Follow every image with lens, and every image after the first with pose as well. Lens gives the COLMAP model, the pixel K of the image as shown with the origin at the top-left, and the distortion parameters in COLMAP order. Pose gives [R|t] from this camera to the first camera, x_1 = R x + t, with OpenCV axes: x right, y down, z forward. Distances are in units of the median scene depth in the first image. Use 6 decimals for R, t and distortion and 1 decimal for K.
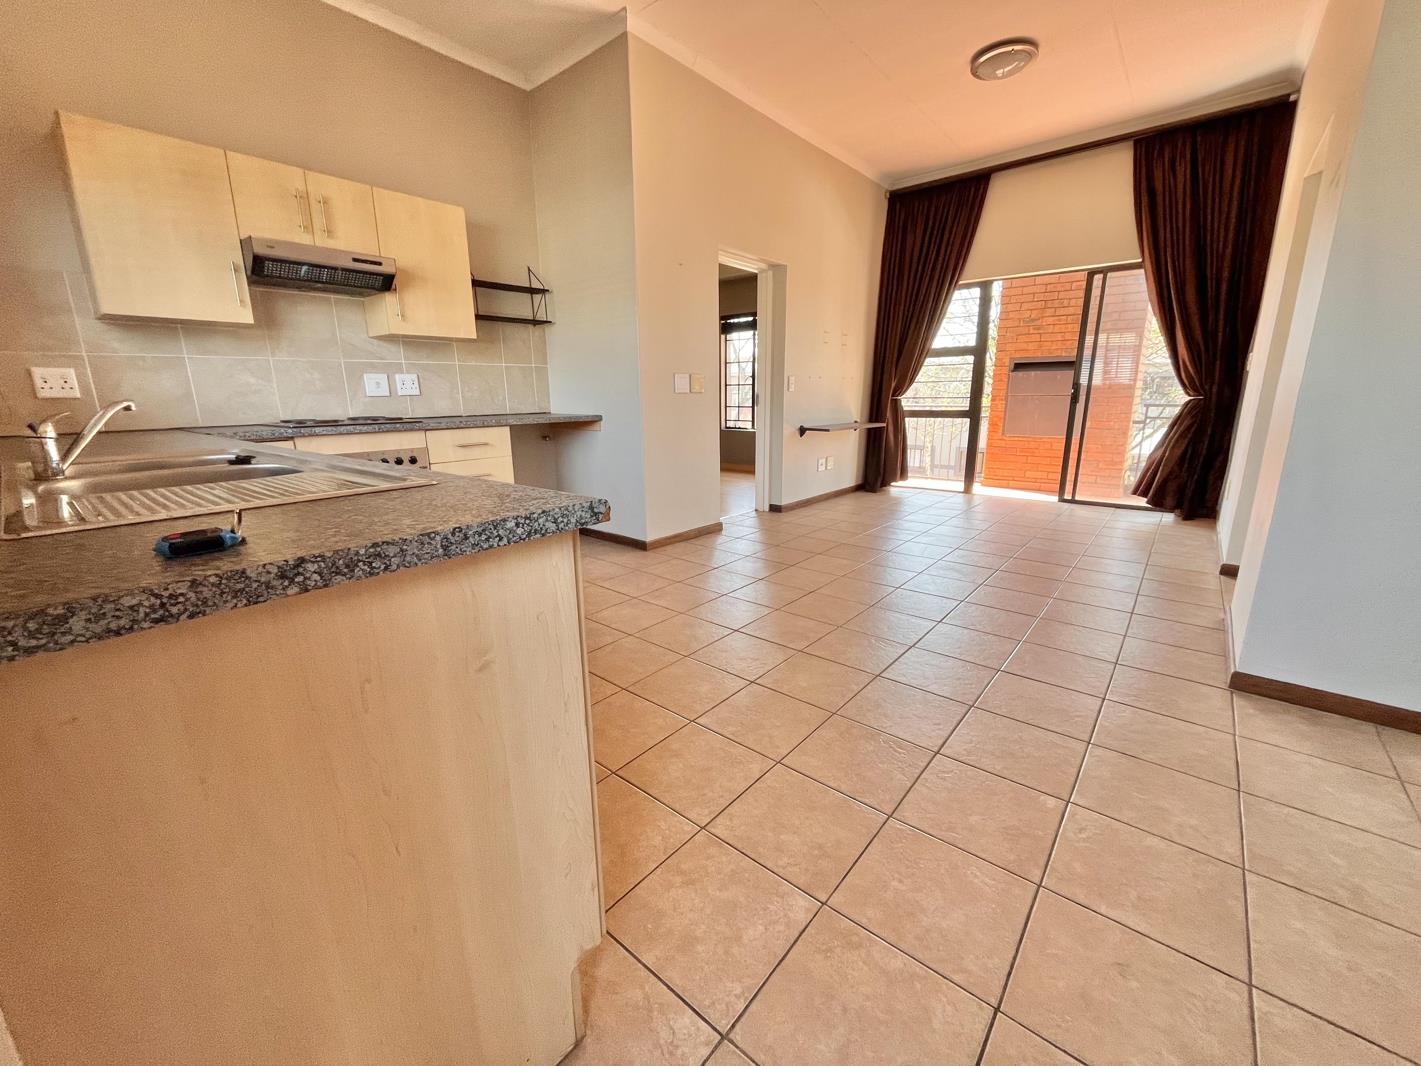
lens RADIAL K [[578.2, 0, 706.4], [0, 578.2, 532.0], [0, 0, 1]] dist [0.000076, -0.000320]
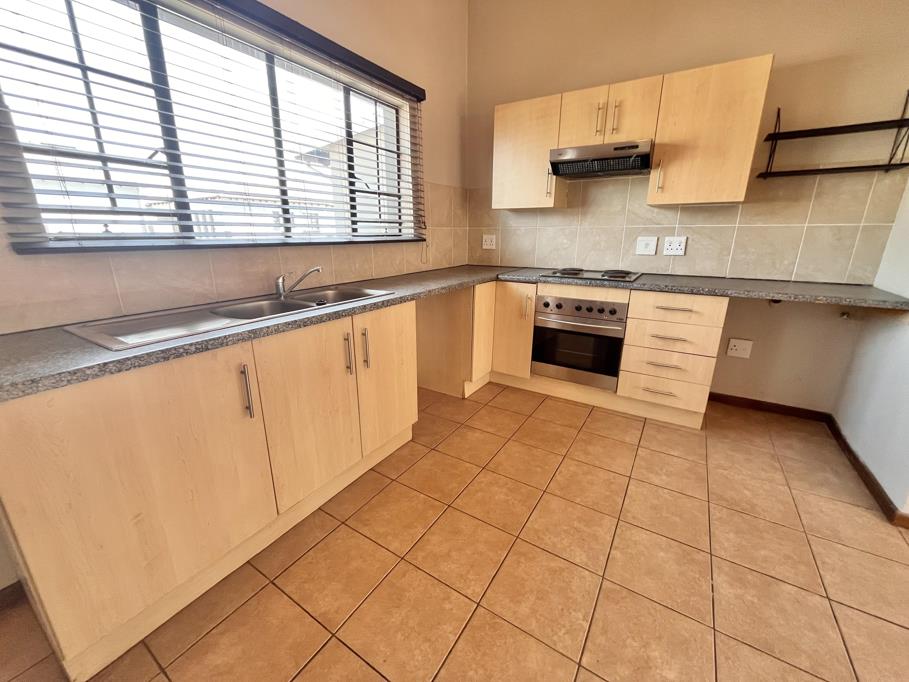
lens RADIAL K [[369.9, 0, 452.8], [0, 369.9, 339.3], [0, 0, 1]] dist [0.000076, -0.000320]
pose [[0.133130, 0.292286, -0.947019, 0.201114], [-0.233788, 0.937821, 0.256582, -0.189432], [0.963130, 0.187243, 0.193185, 0.532140]]
